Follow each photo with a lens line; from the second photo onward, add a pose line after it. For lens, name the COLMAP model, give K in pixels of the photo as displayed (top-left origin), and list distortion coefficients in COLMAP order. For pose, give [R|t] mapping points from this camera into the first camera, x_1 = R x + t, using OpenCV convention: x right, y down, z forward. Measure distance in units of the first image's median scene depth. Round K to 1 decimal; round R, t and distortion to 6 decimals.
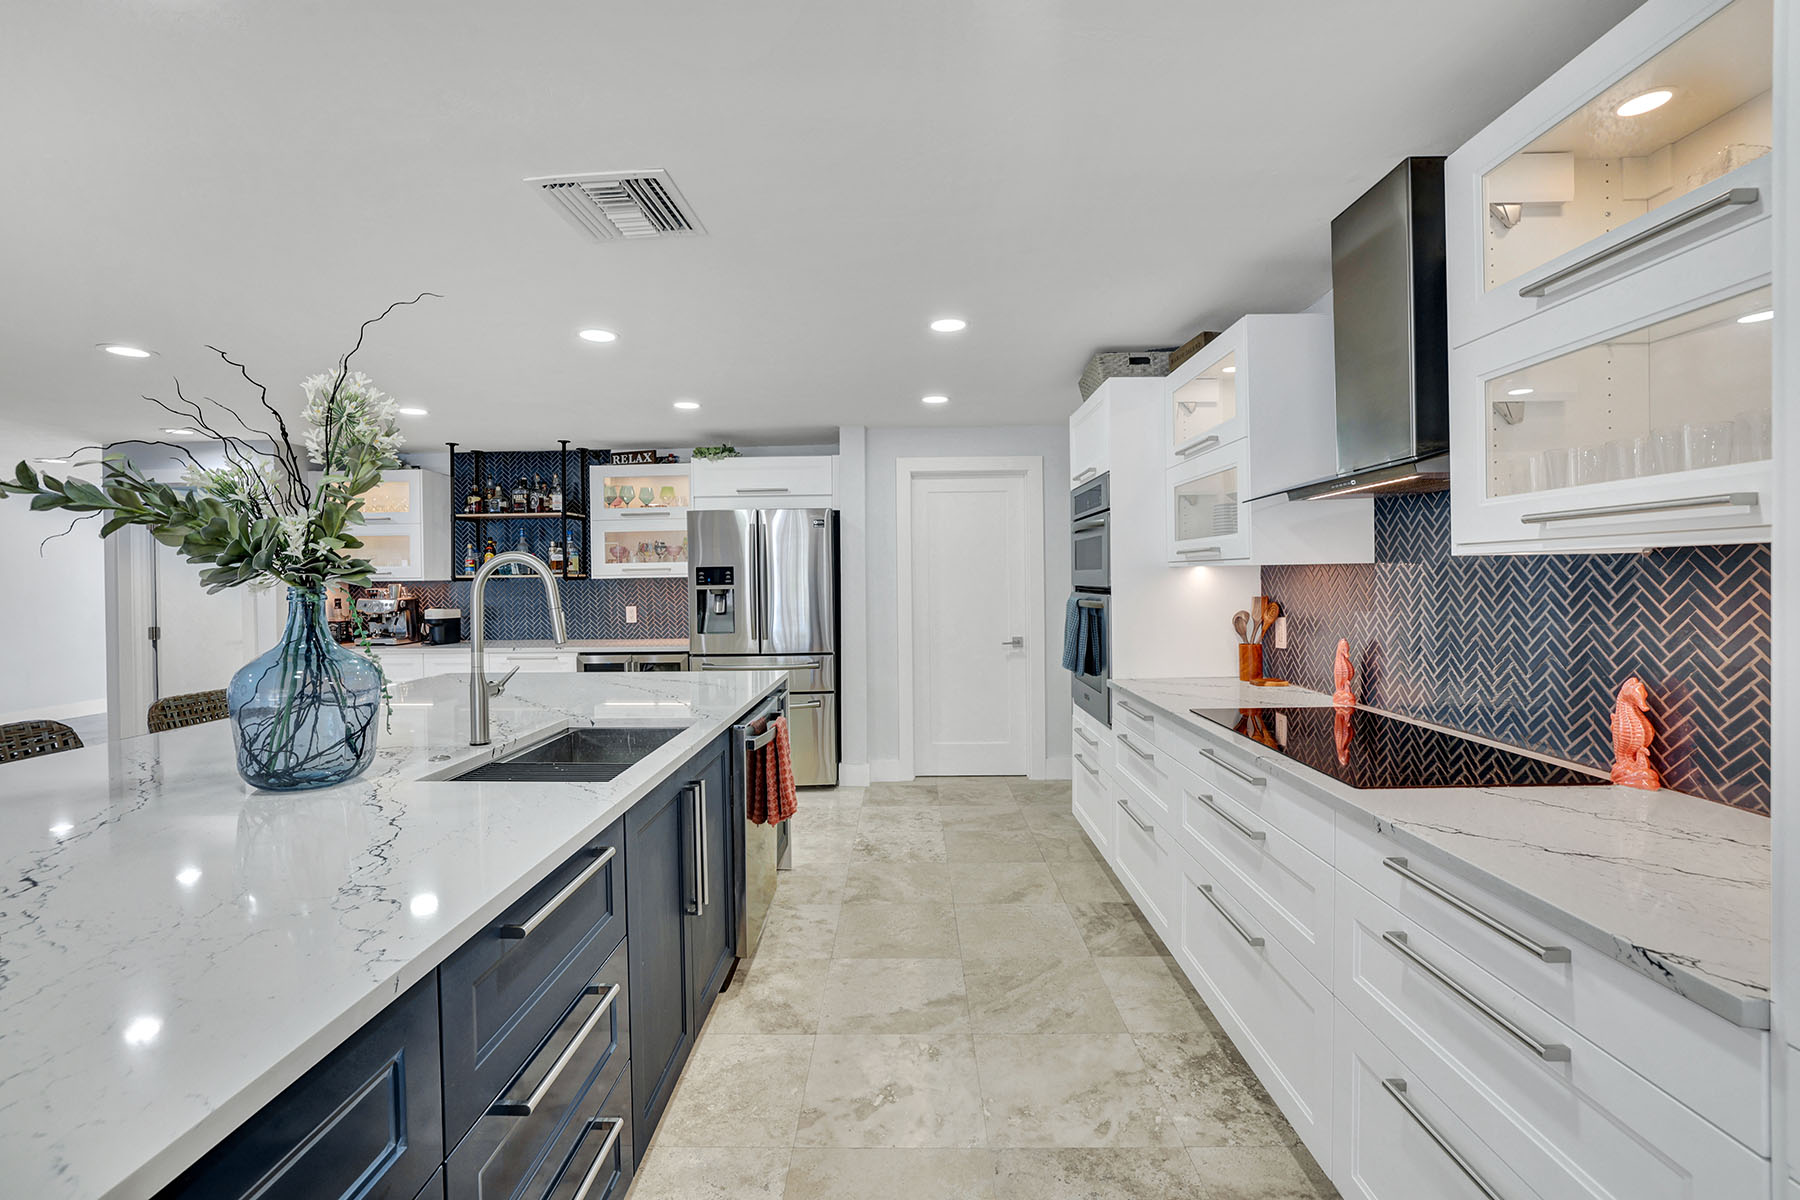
lens RADIAL K [[769.9, 0, 897.0], [0, 769.9, 585.0], [0, 0, 1]] dist [-0.050473, 0.018717]
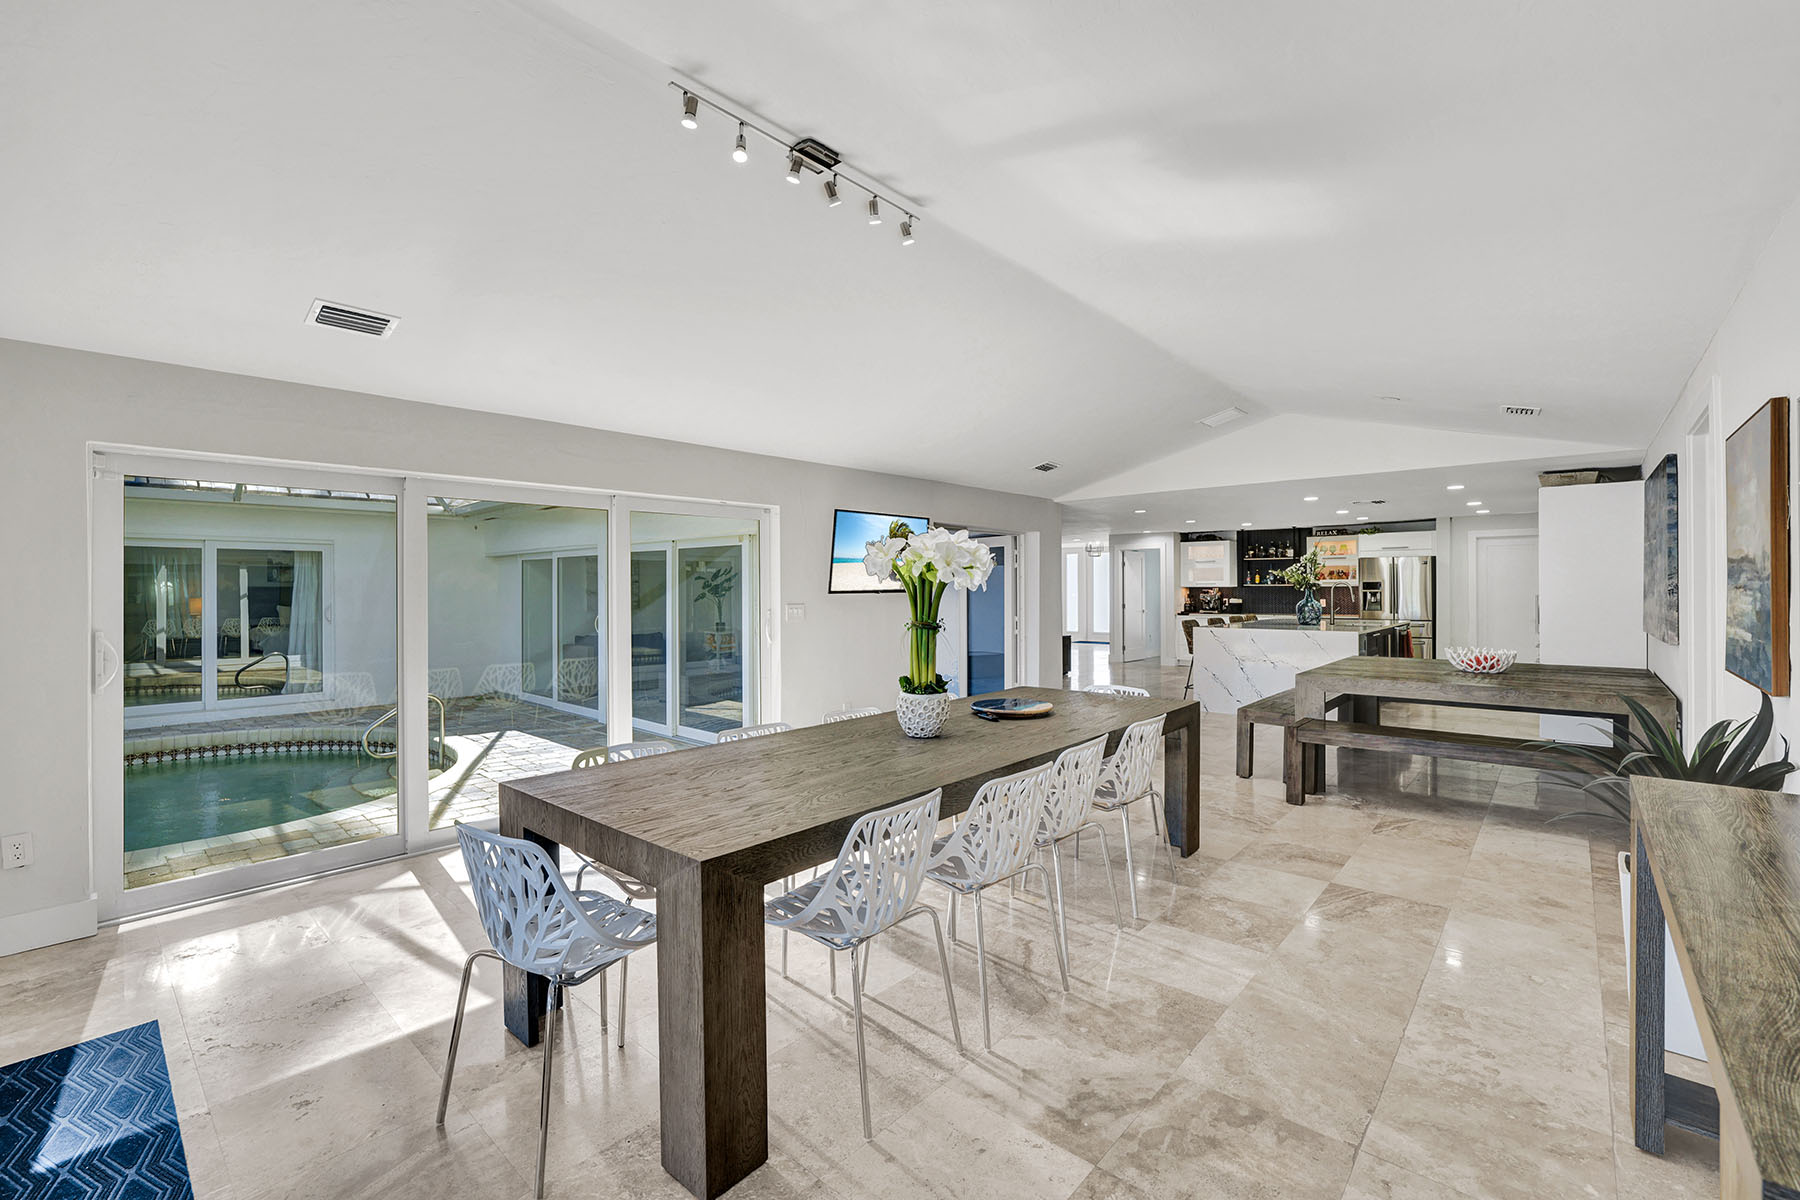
lens RADIAL K [[769.9, 0, 897.0], [0, 769.9, 585.0], [0, 0, 1]] dist [-0.050473, 0.018717]
pose [[0.760087, 0.005927, -0.649794, 0.157980], [-0.011060, 0.999932, -0.003815, 0.010317], [0.649727, 0.010087, 0.760101, -1.674477]]
